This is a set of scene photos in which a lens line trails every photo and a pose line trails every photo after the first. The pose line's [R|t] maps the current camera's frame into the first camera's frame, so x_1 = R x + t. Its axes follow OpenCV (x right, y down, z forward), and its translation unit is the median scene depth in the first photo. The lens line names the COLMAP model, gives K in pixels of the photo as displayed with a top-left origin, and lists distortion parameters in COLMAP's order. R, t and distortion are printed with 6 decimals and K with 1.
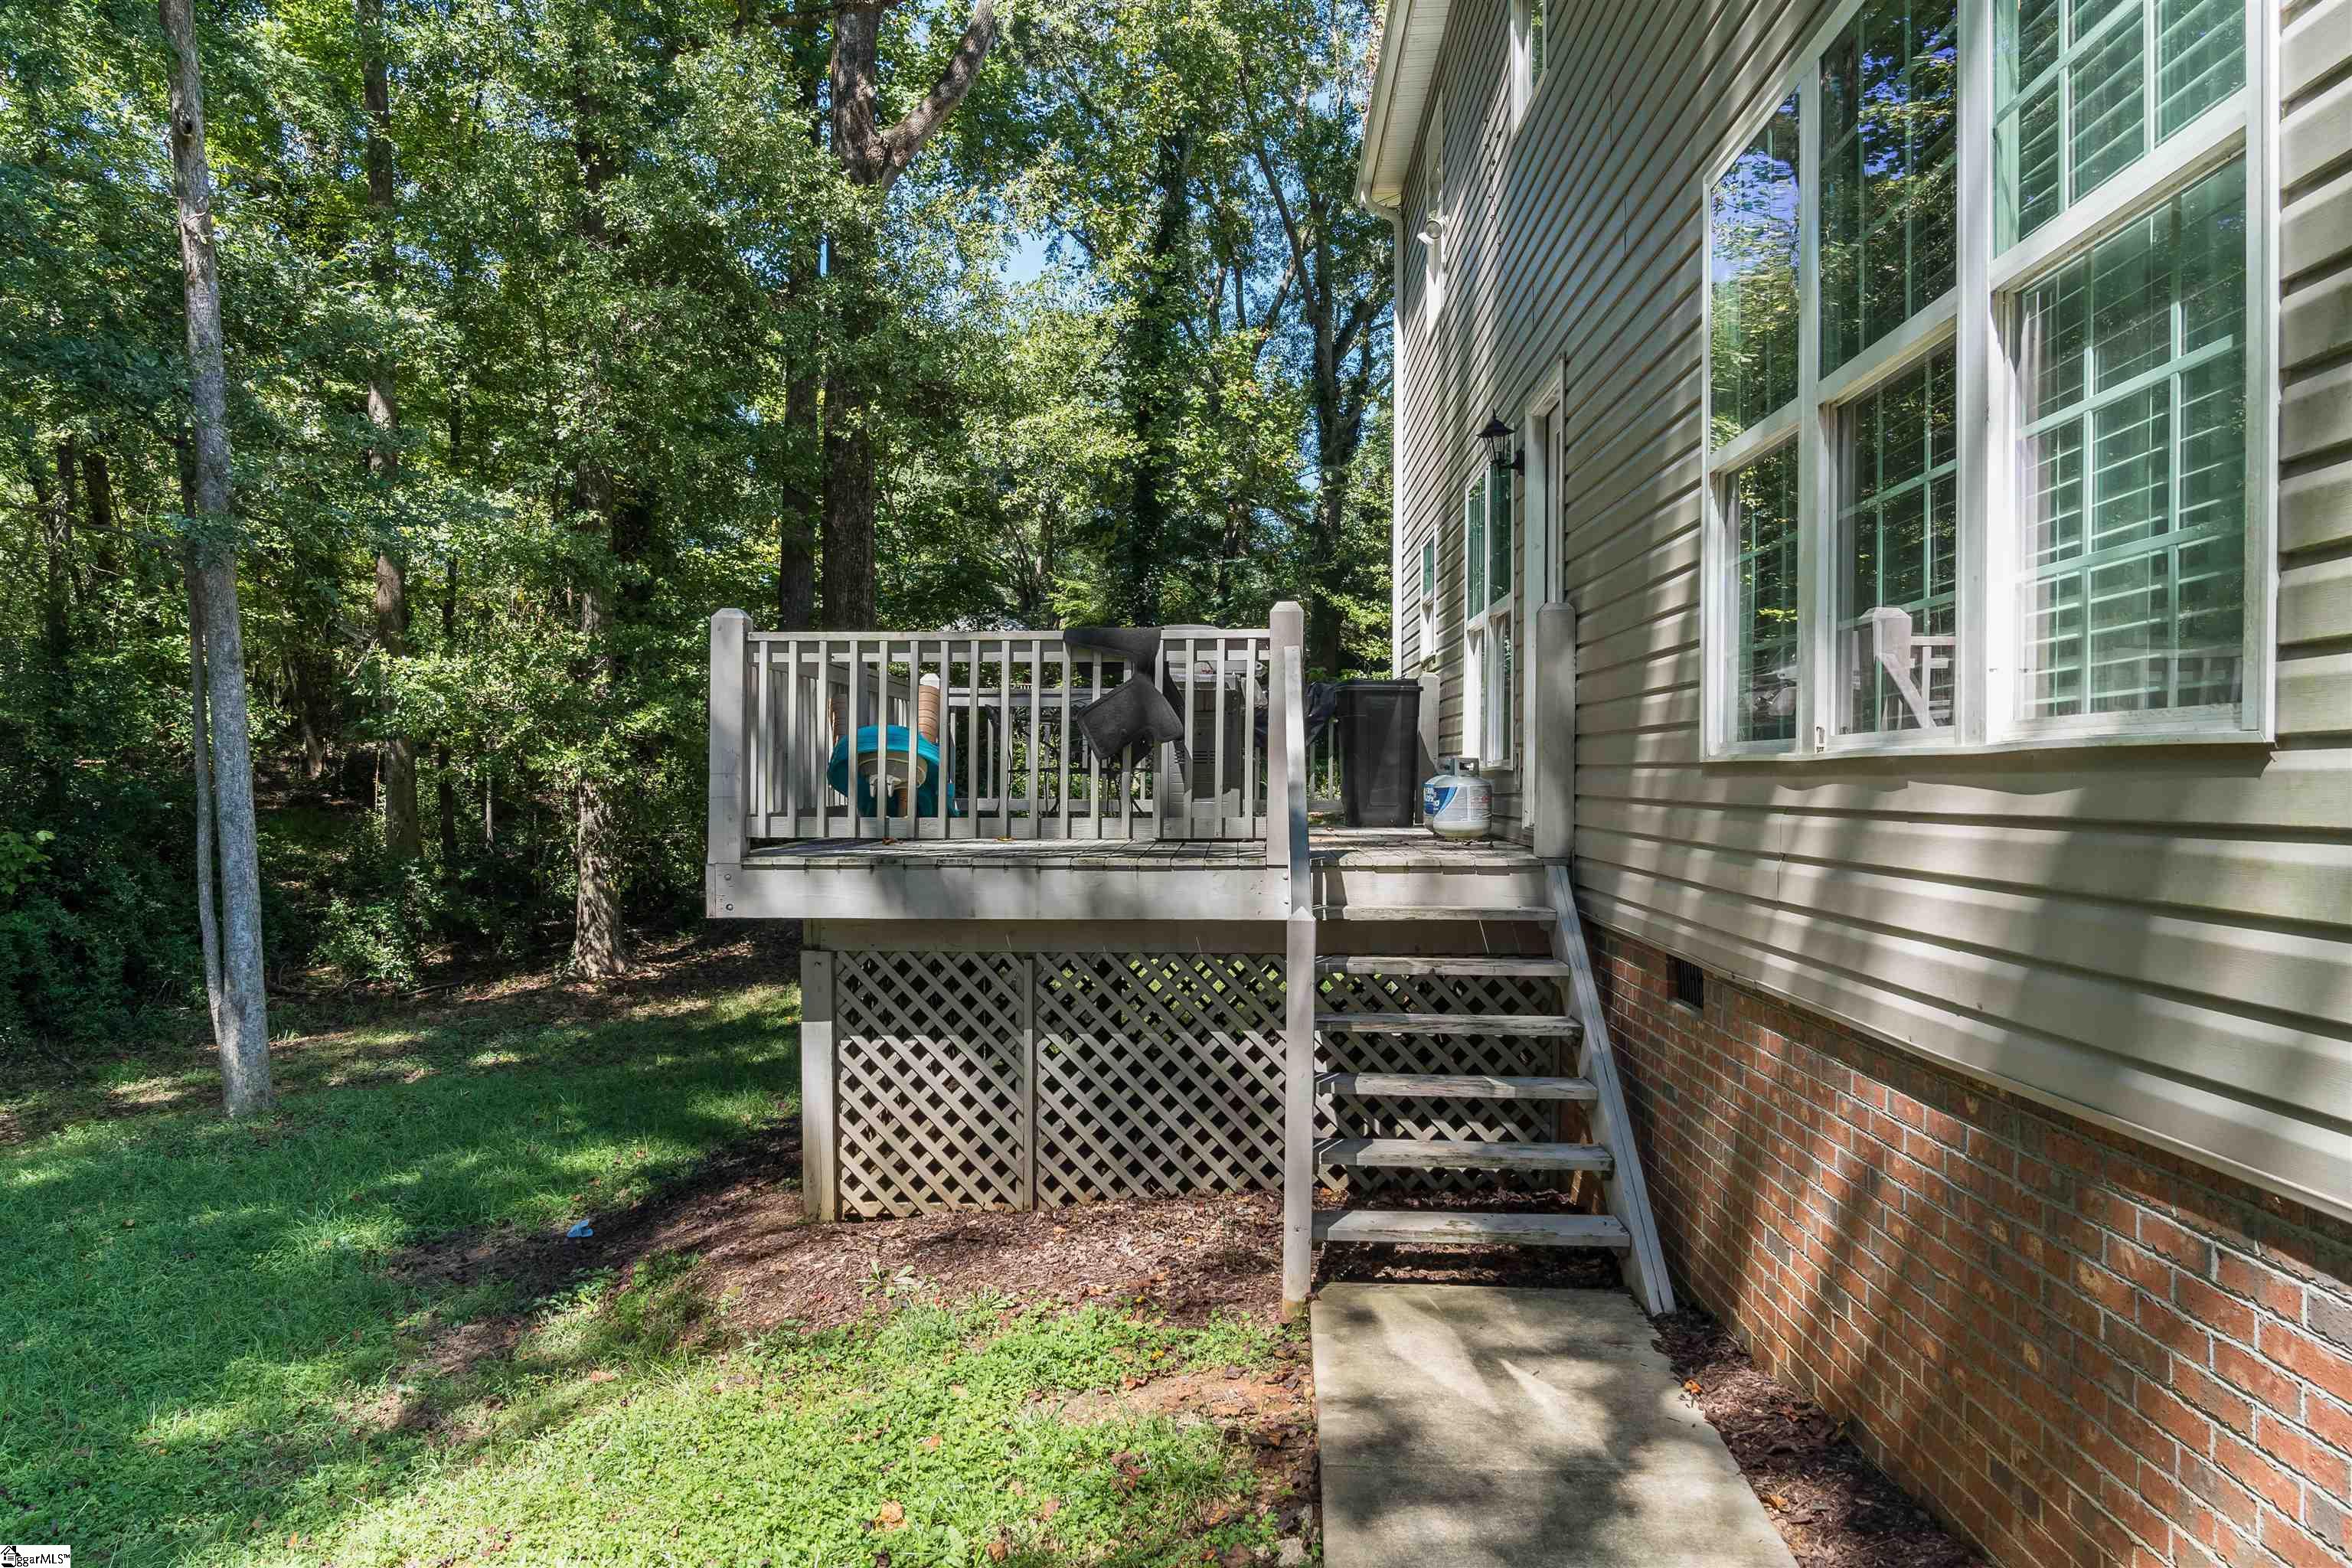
lens RADIAL K [[1607.1, 0, 1169.8], [0, 1607.1, 782.5], [0, 0, 1]] dist [-0.025835, 0.006413]
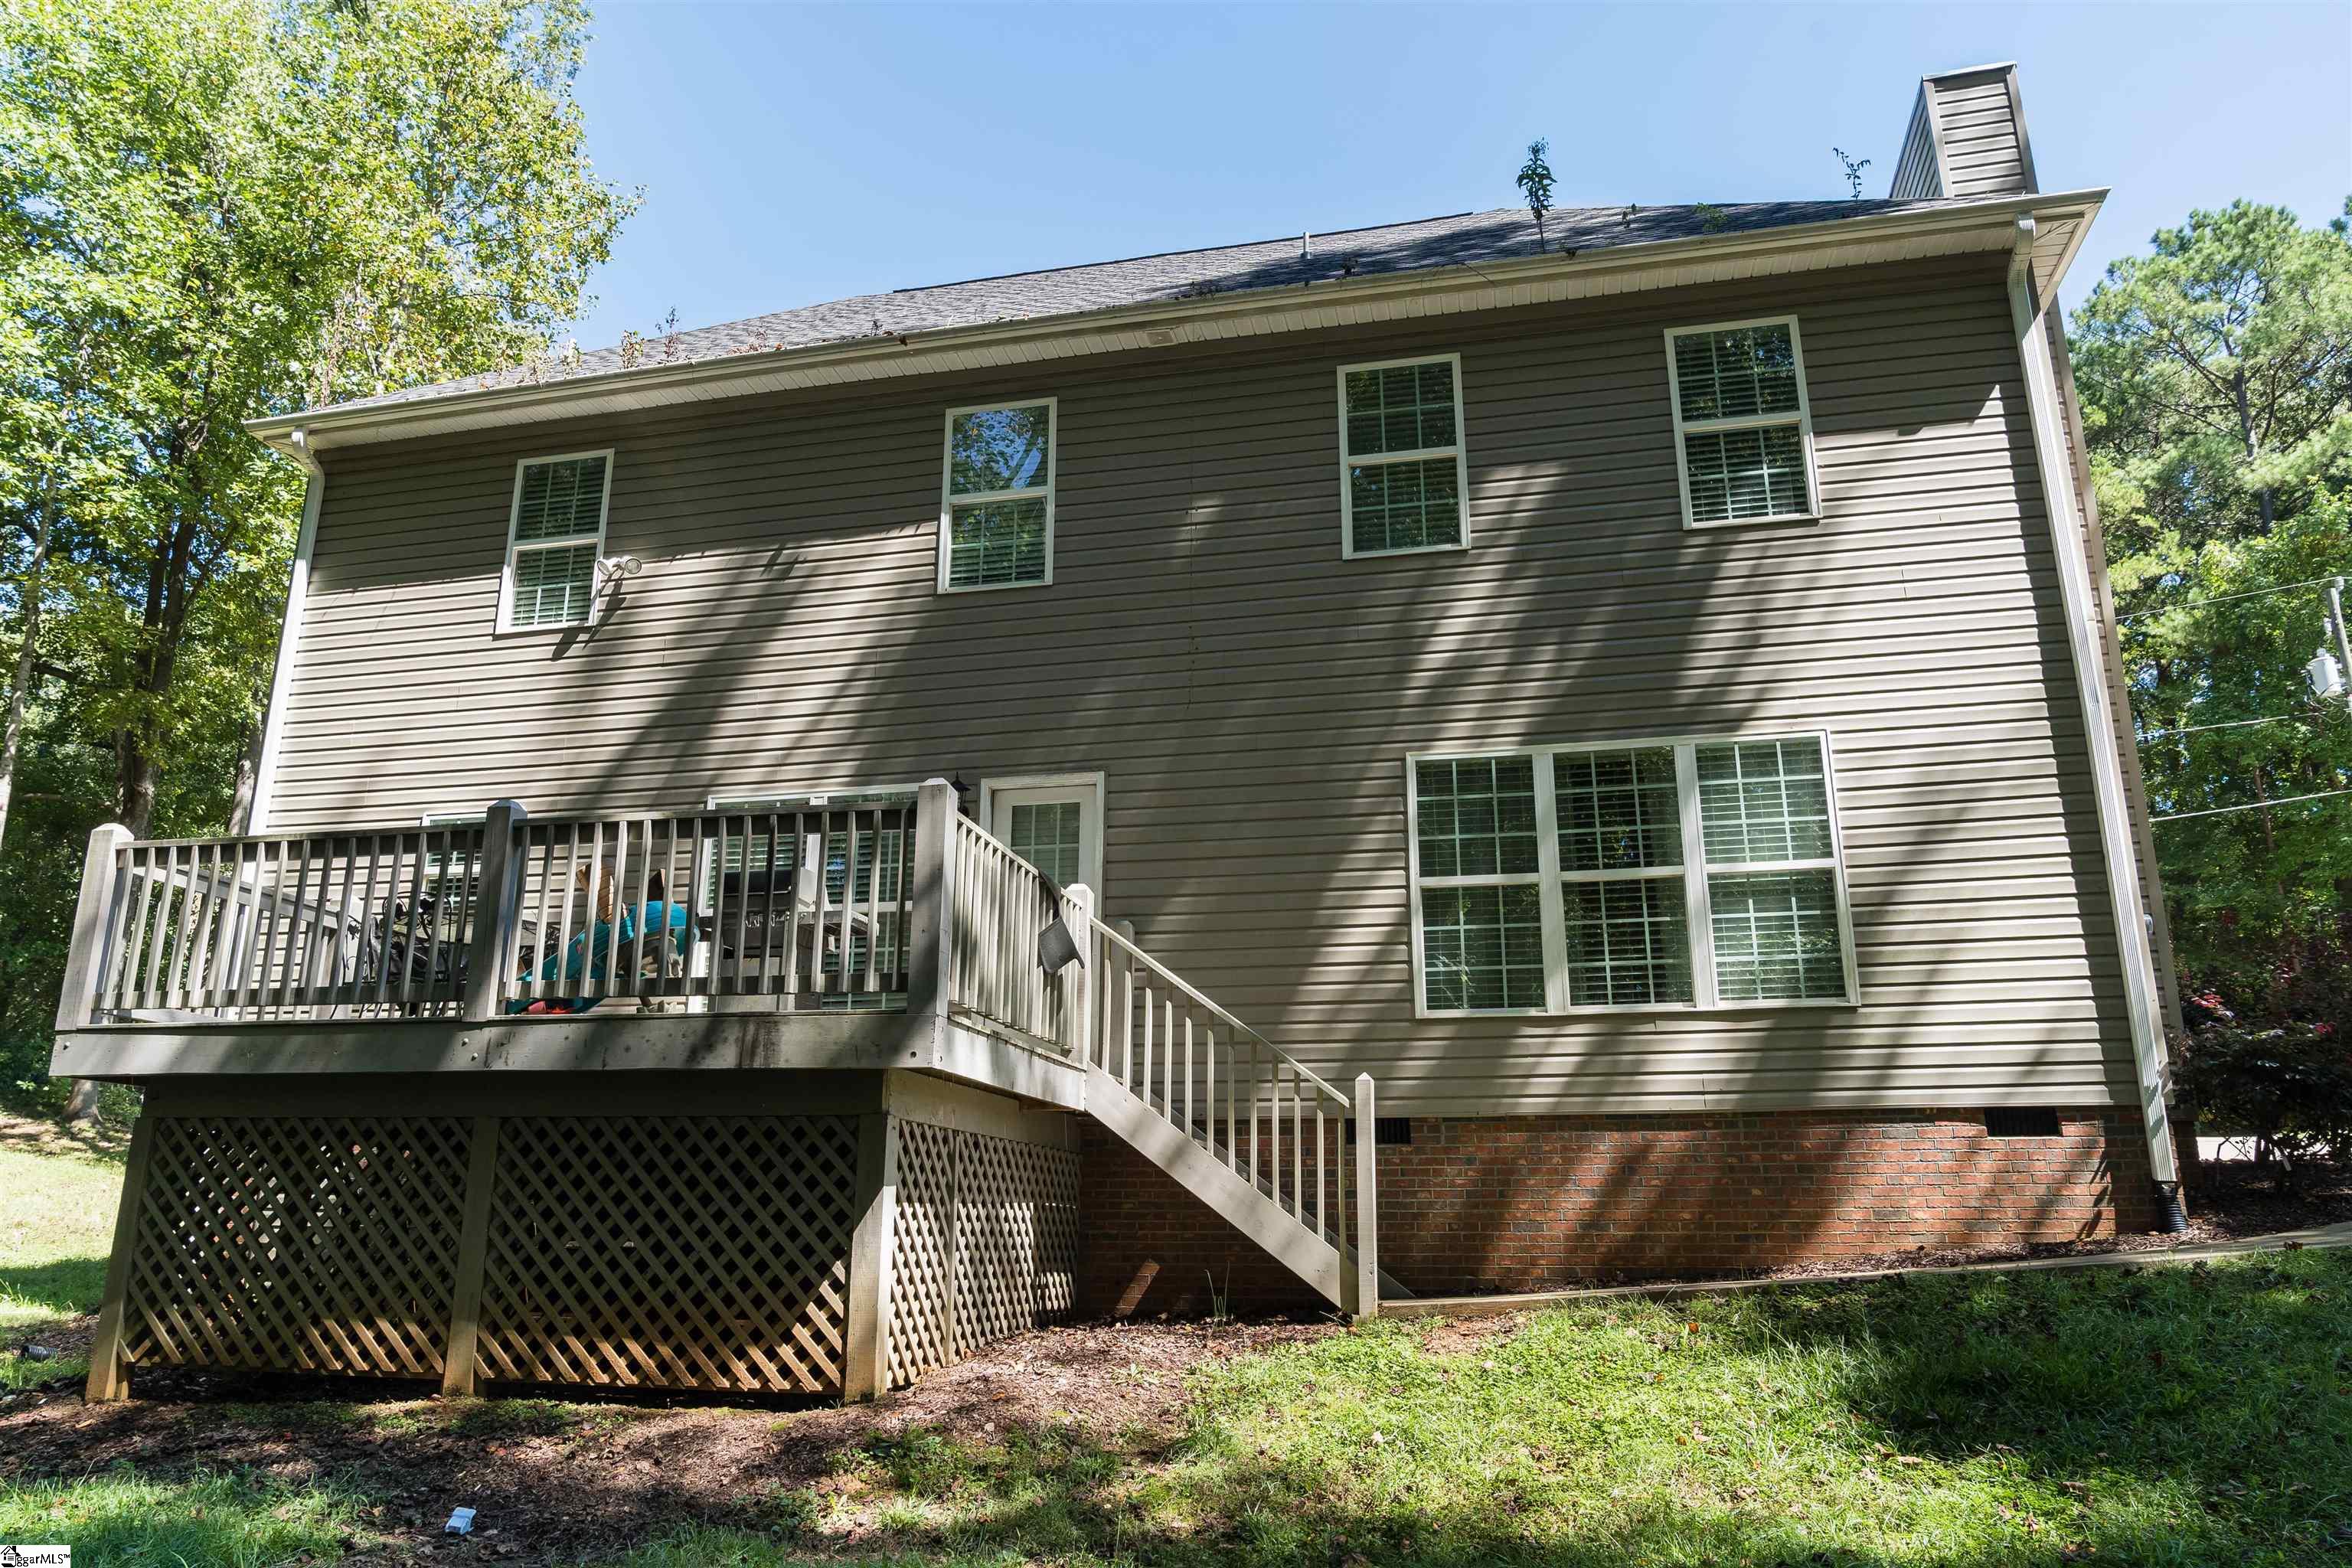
lens RADIAL K [[1607.1, 0, 1169.8], [0, 1607.1, 782.5], [0, 0, 1]] dist [-0.025835, 0.006413]
pose [[0.182242, 0.270633, 0.945276, -1.225052], [-0.002665, 0.961507, -0.274766, 0.183532], [-0.983250, 0.047554, 0.175948, 0.630571]]
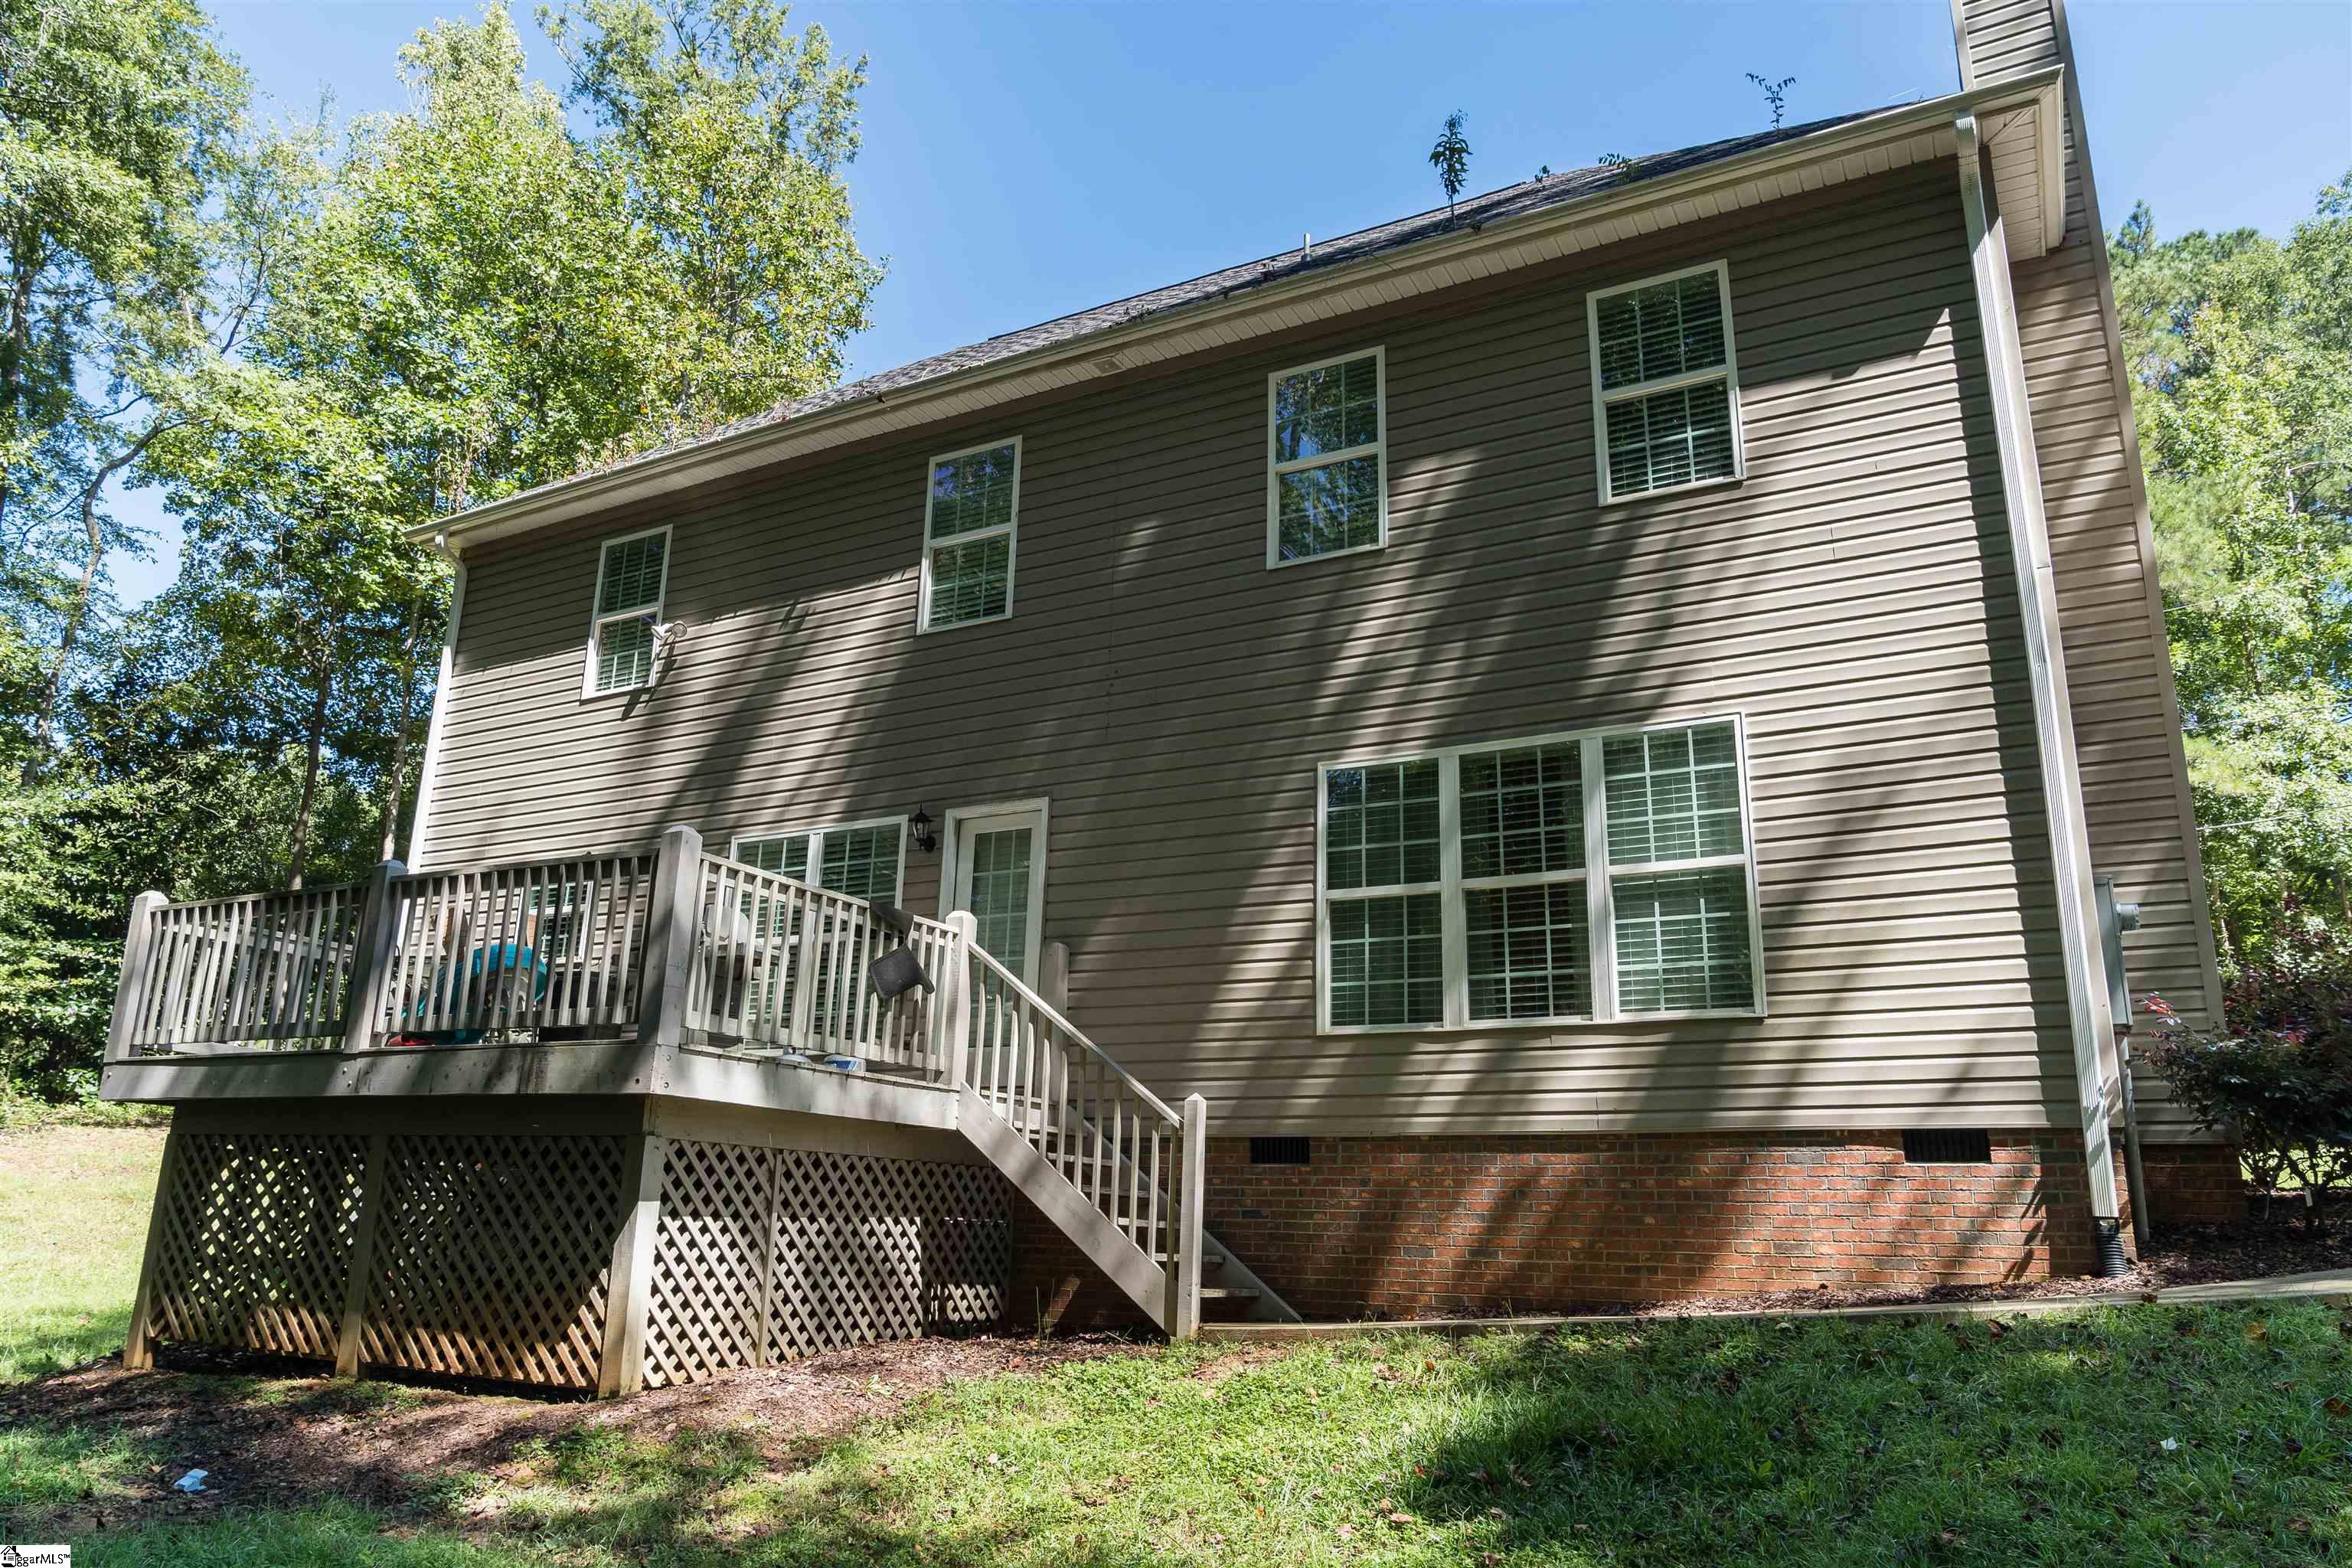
lens RADIAL K [[1609.6, 0, 1163.5], [0, 1609.6, 780.4], [0, 0, 1]] dist [-0.026935, 0.008389]
pose [[0.443714, 0.256198, 0.858767, -1.095485], [-0.024052, 0.961324, -0.274367, 0.166140], [-0.895846, 0.101086, 0.432715, 0.167844]]
